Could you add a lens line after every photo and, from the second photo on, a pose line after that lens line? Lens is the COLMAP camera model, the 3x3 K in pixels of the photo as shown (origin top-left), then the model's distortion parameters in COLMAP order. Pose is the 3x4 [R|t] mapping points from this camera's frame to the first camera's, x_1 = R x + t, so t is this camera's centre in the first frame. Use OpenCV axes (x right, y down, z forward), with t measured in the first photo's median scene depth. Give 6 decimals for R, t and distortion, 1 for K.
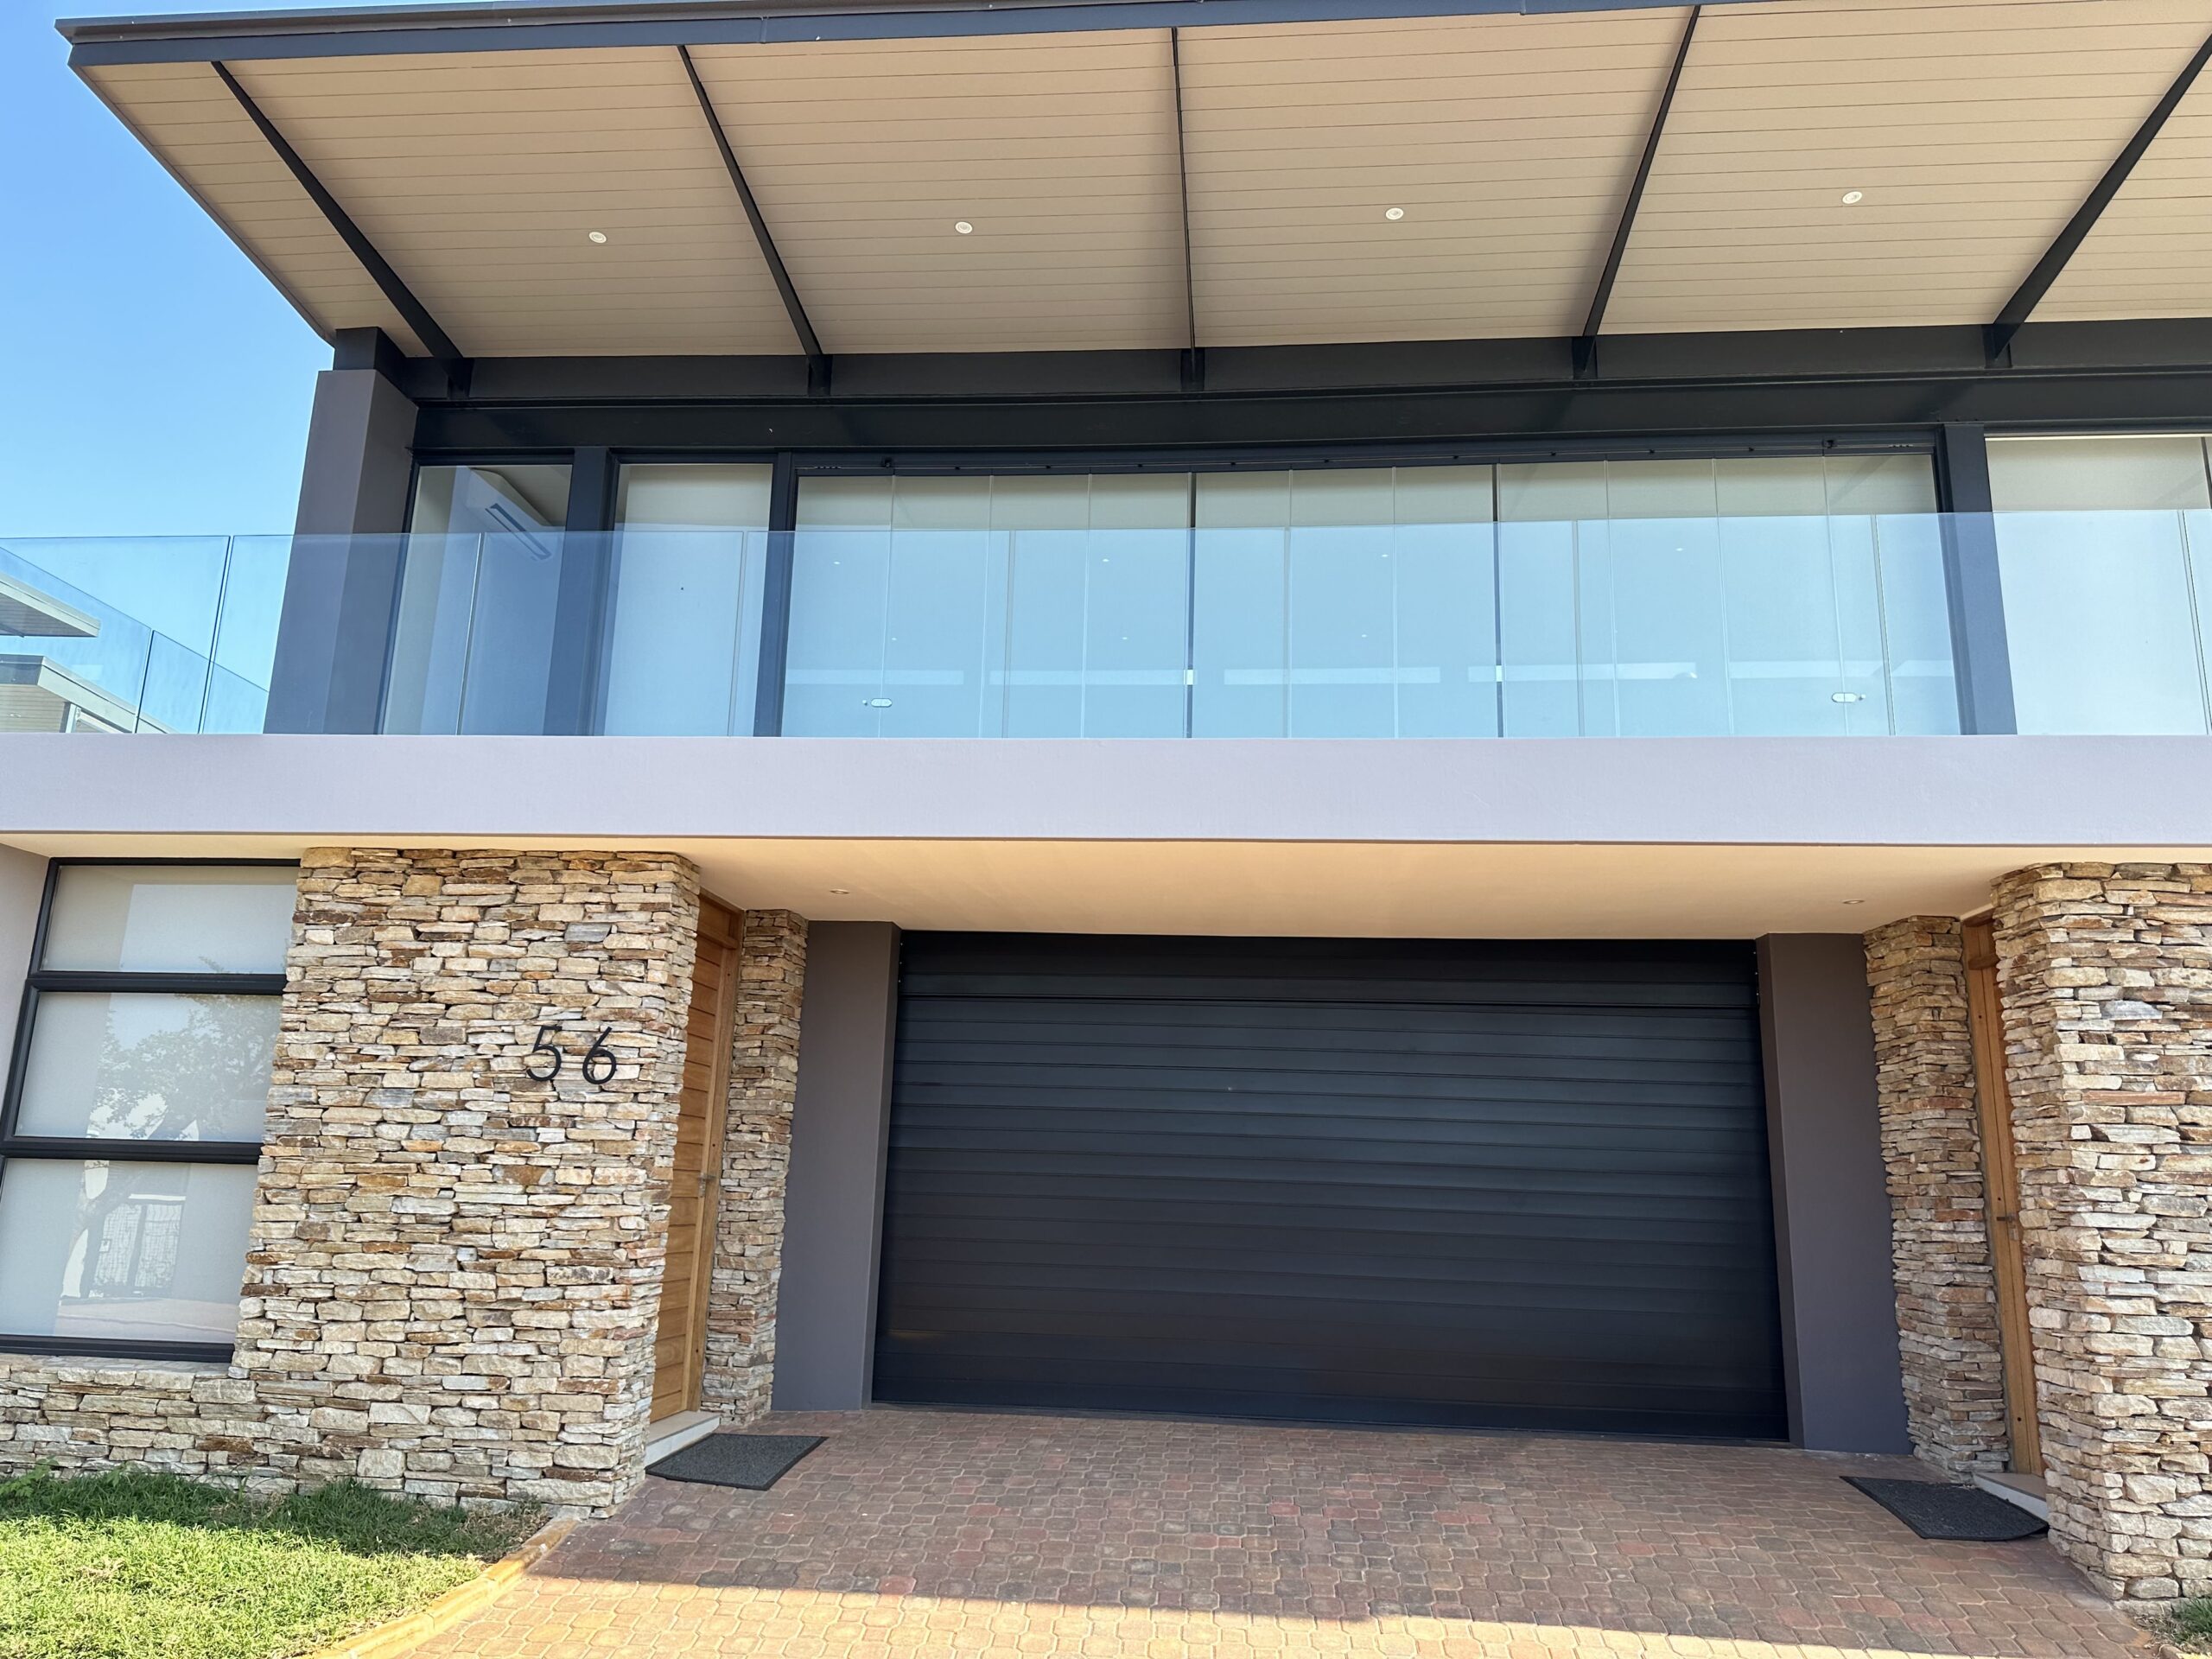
lens RADIAL K [[1656.1, 0, 1106.0], [0, 1656.1, 829.5], [0, 0, 1]] dist [0.036188, -0.047330]
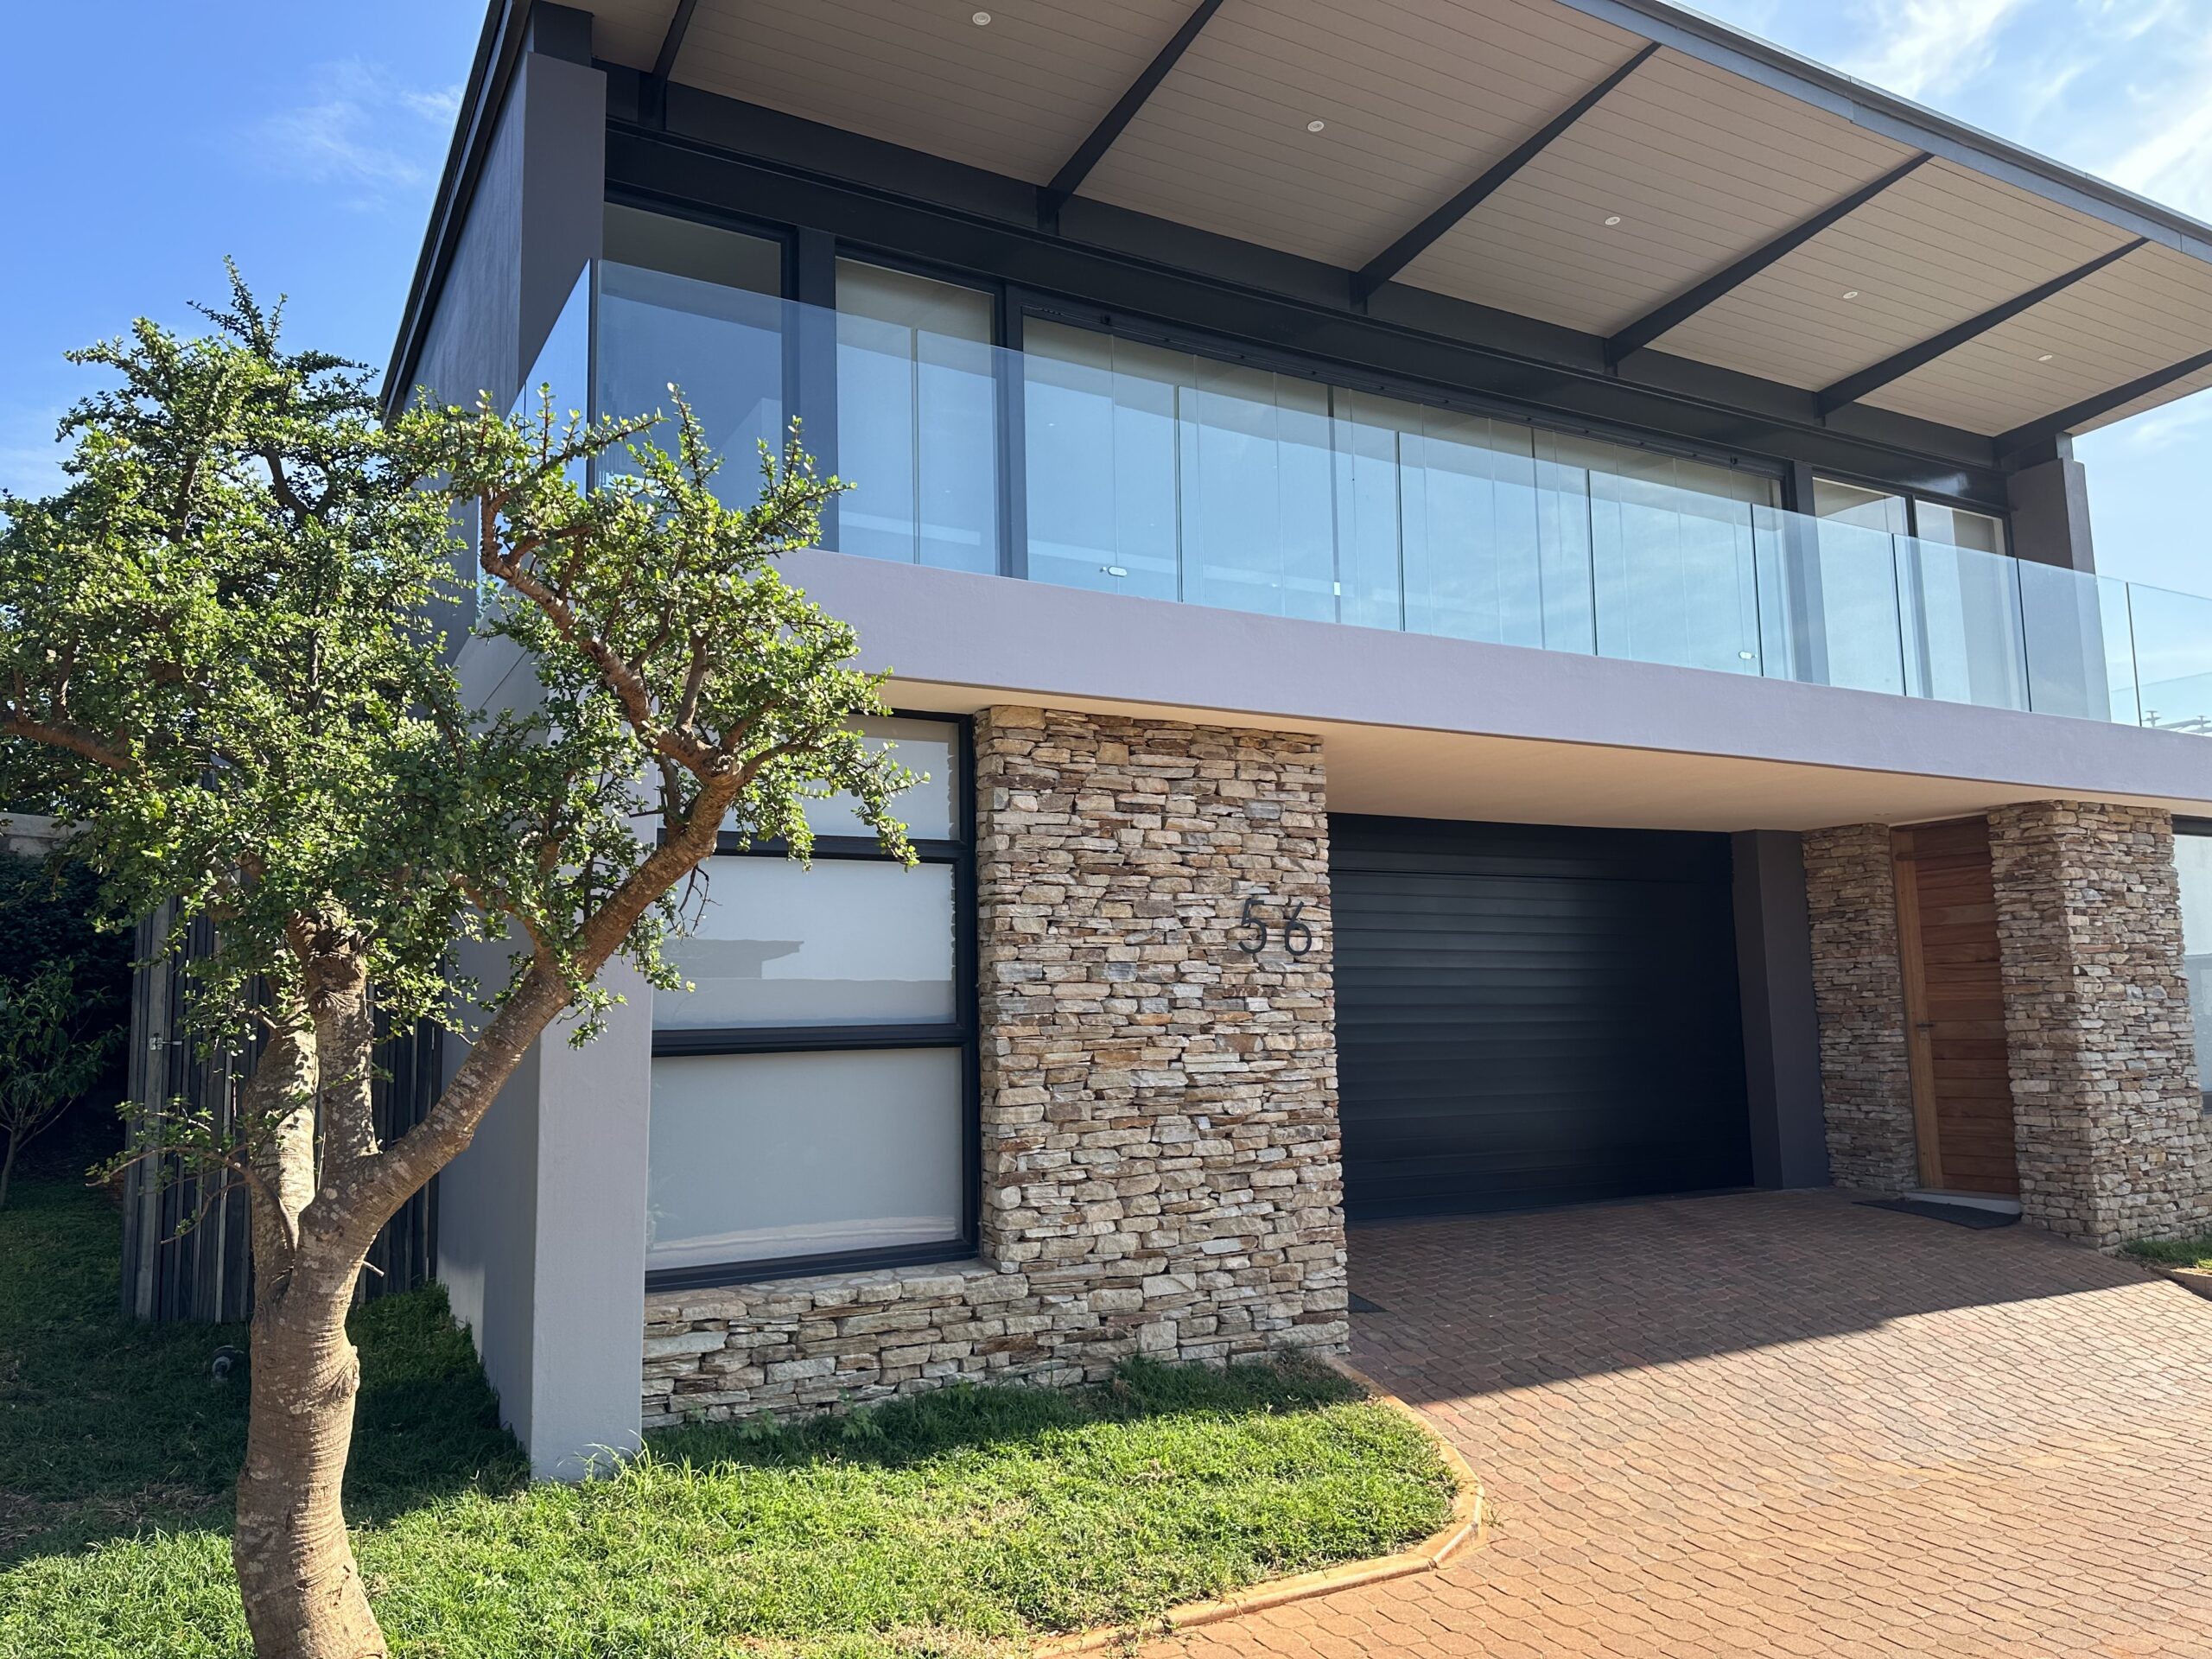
lens RADIAL K [[1584.7, 0, 1106.0], [0, 1584.7, 829.5], [0, 0, 1]] dist [0.156296, -0.266266]
pose [[0.817662, 0.026416, 0.575093, -0.986787], [-0.083553, 0.993815, 0.073145, 0.010722], [-0.569604, -0.107858, 0.814812, 0.258209]]
